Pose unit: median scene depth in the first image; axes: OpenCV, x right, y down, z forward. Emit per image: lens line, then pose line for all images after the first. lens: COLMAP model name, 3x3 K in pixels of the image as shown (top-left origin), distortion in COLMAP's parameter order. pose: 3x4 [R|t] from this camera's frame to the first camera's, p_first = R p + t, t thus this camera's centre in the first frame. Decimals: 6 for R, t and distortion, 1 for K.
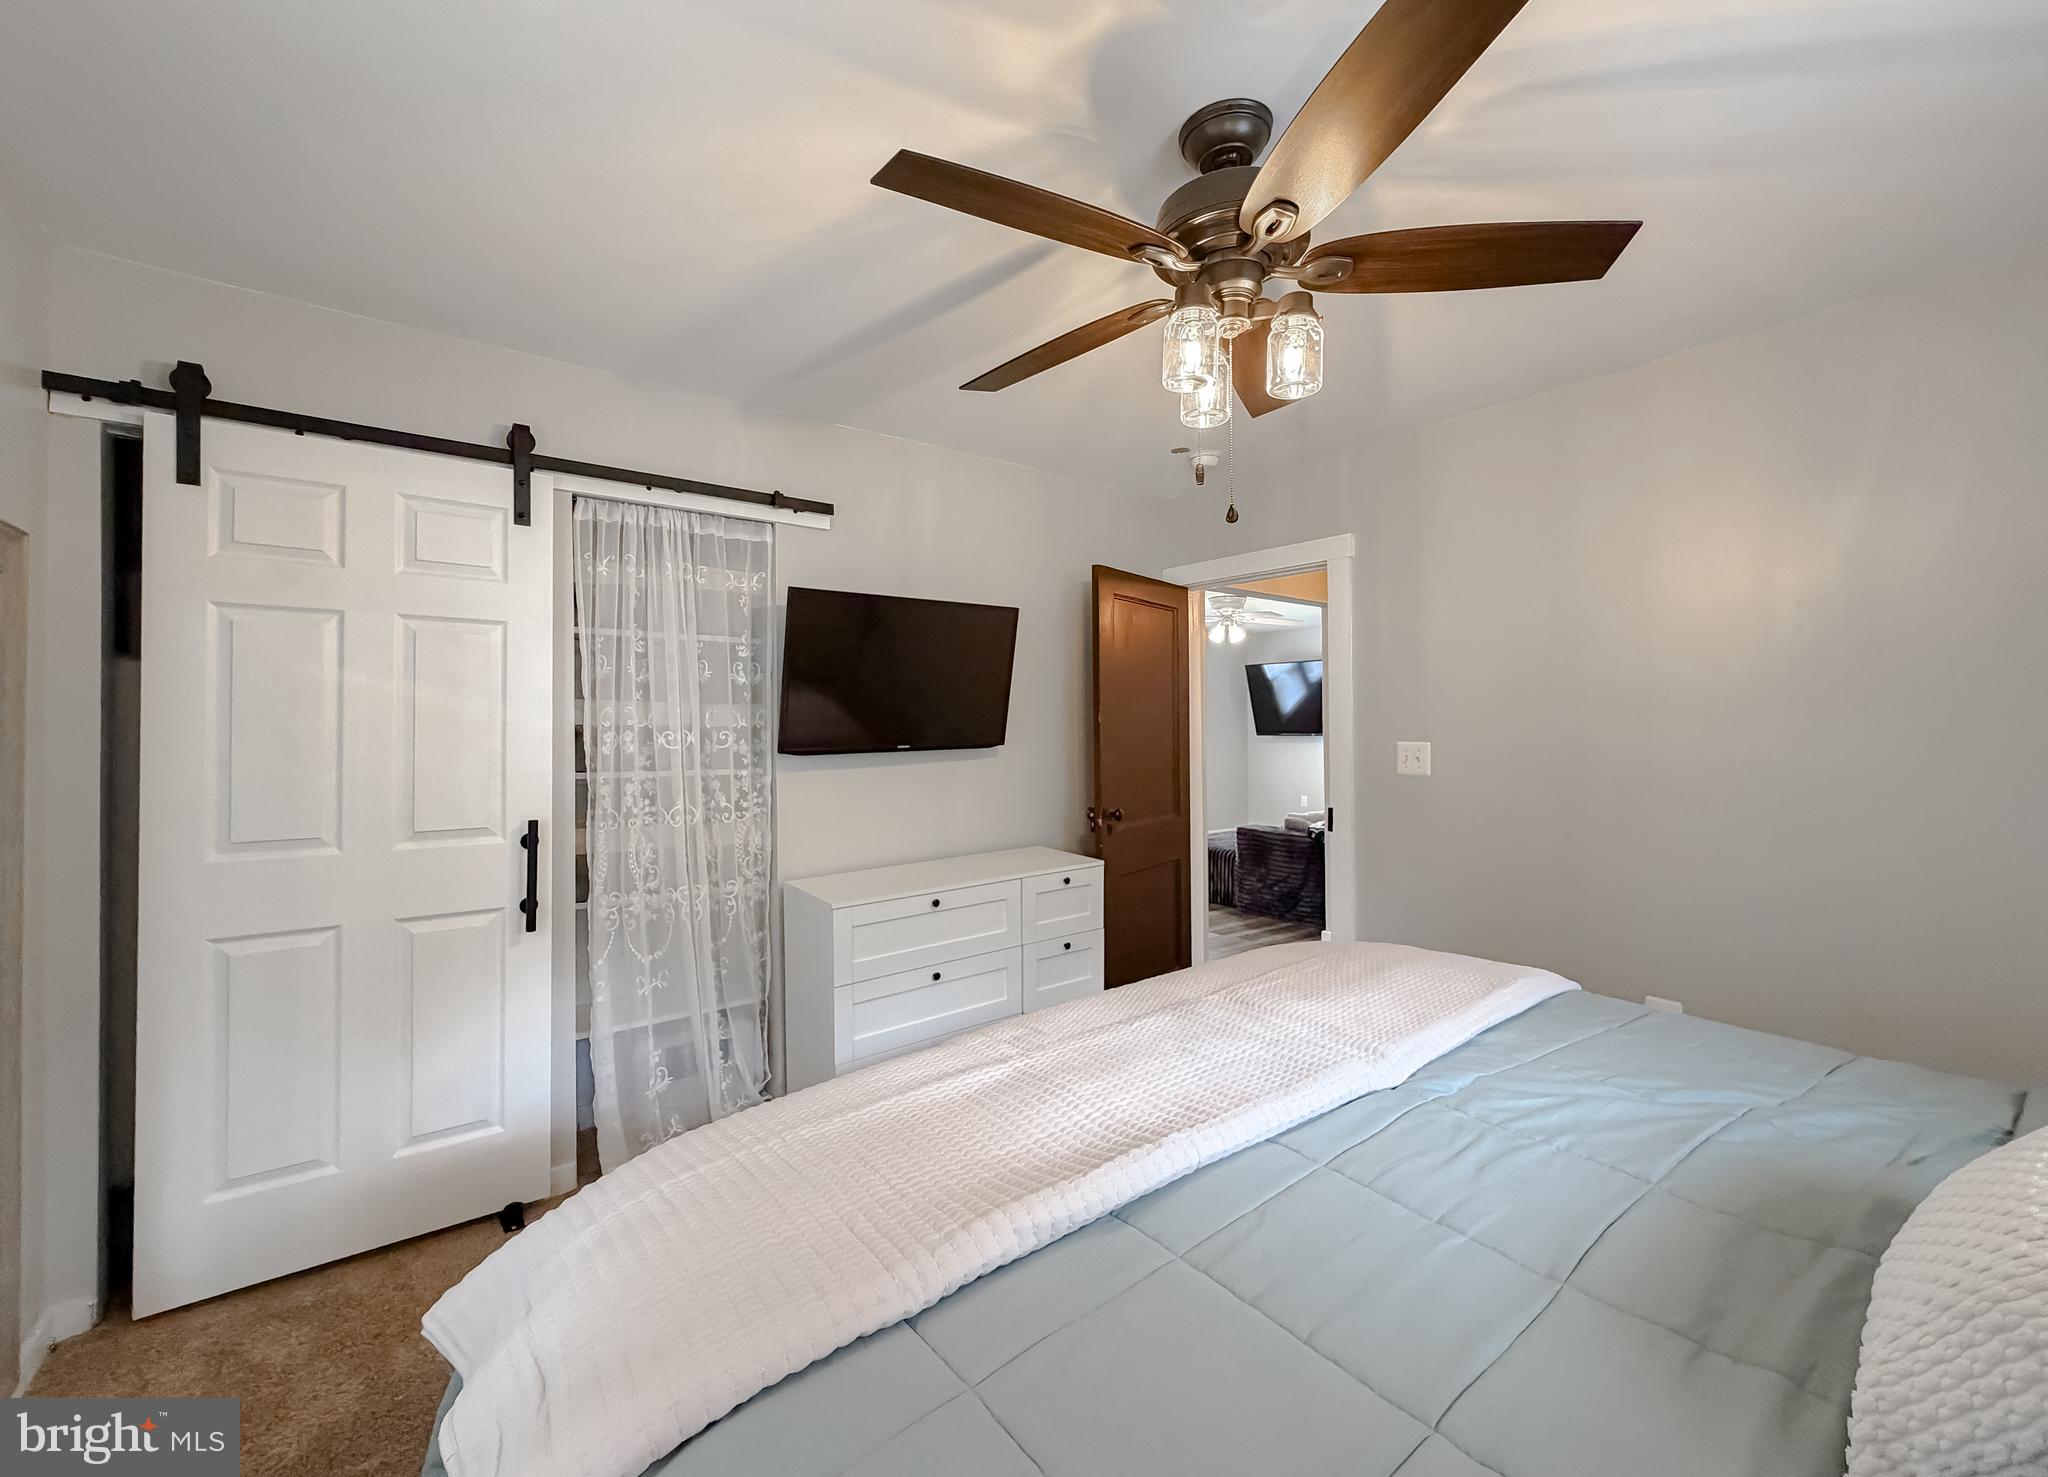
lens RADIAL K [[831.9, 0, 1018.8], [0, 831.9, 722.8], [0, 0, 1]] dist [0.000586, -0.000018]
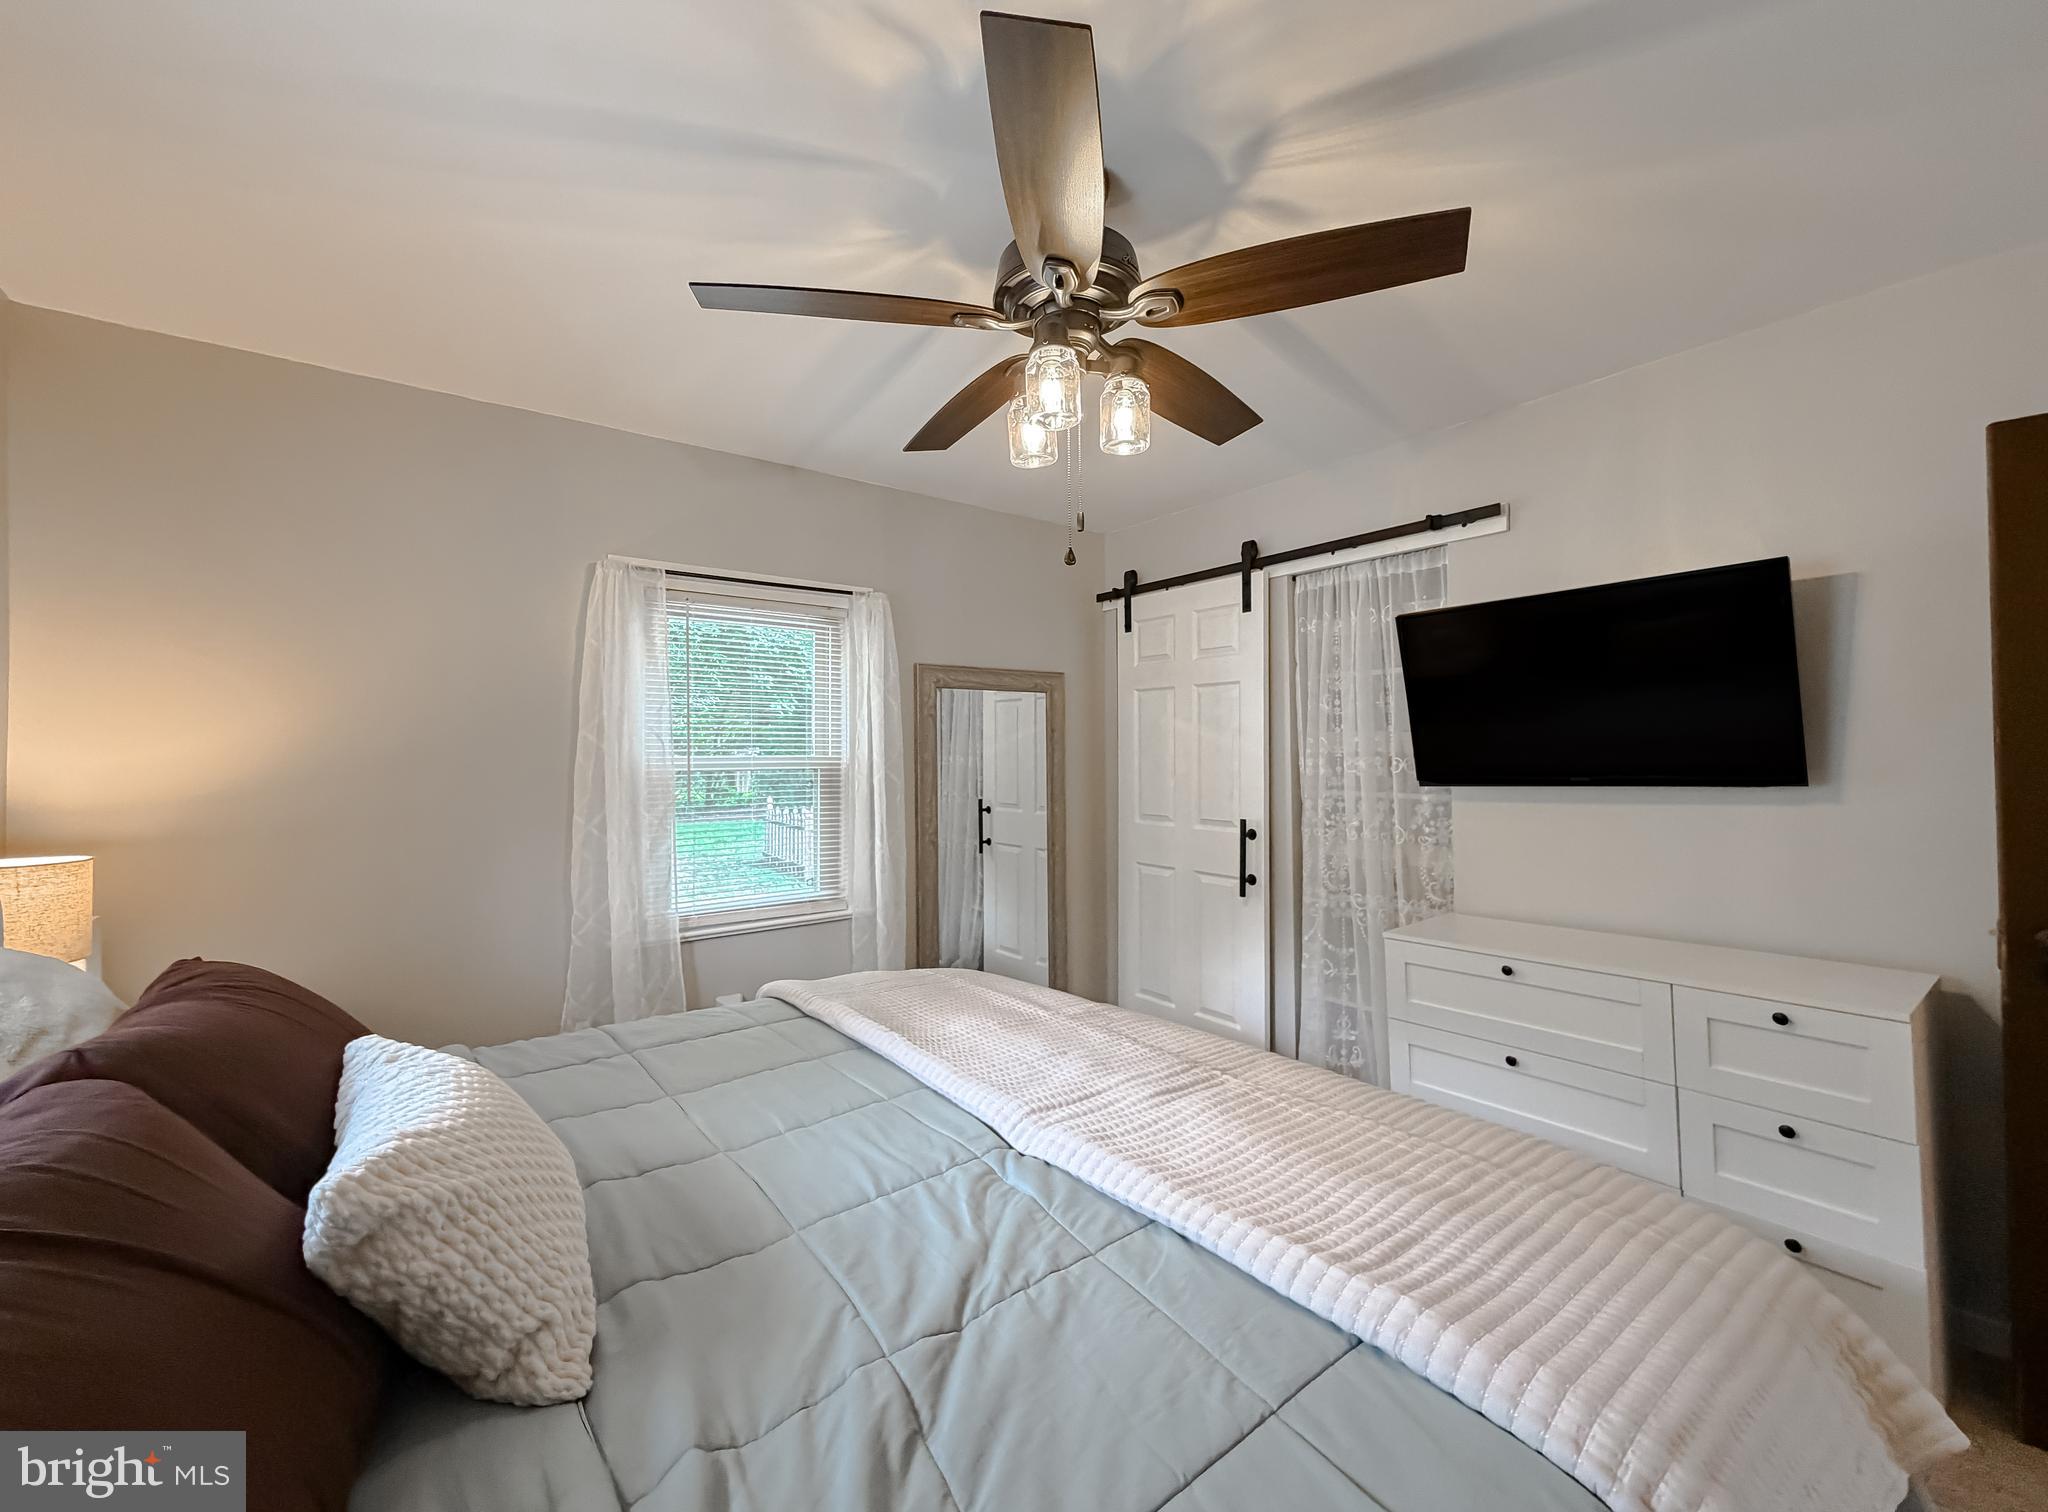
lens RADIAL K [[829.6, 0, 1015.0], [0, 829.6, 755.1], [0, 0, 1]] dist [0.001151, 0.000503]
pose [[0.002768, 0.007071, -0.999971, 0.839359], [0.010403, 0.999921, 0.007099, -0.007253], [0.999942, -0.010422, 0.002694, 0.607791]]
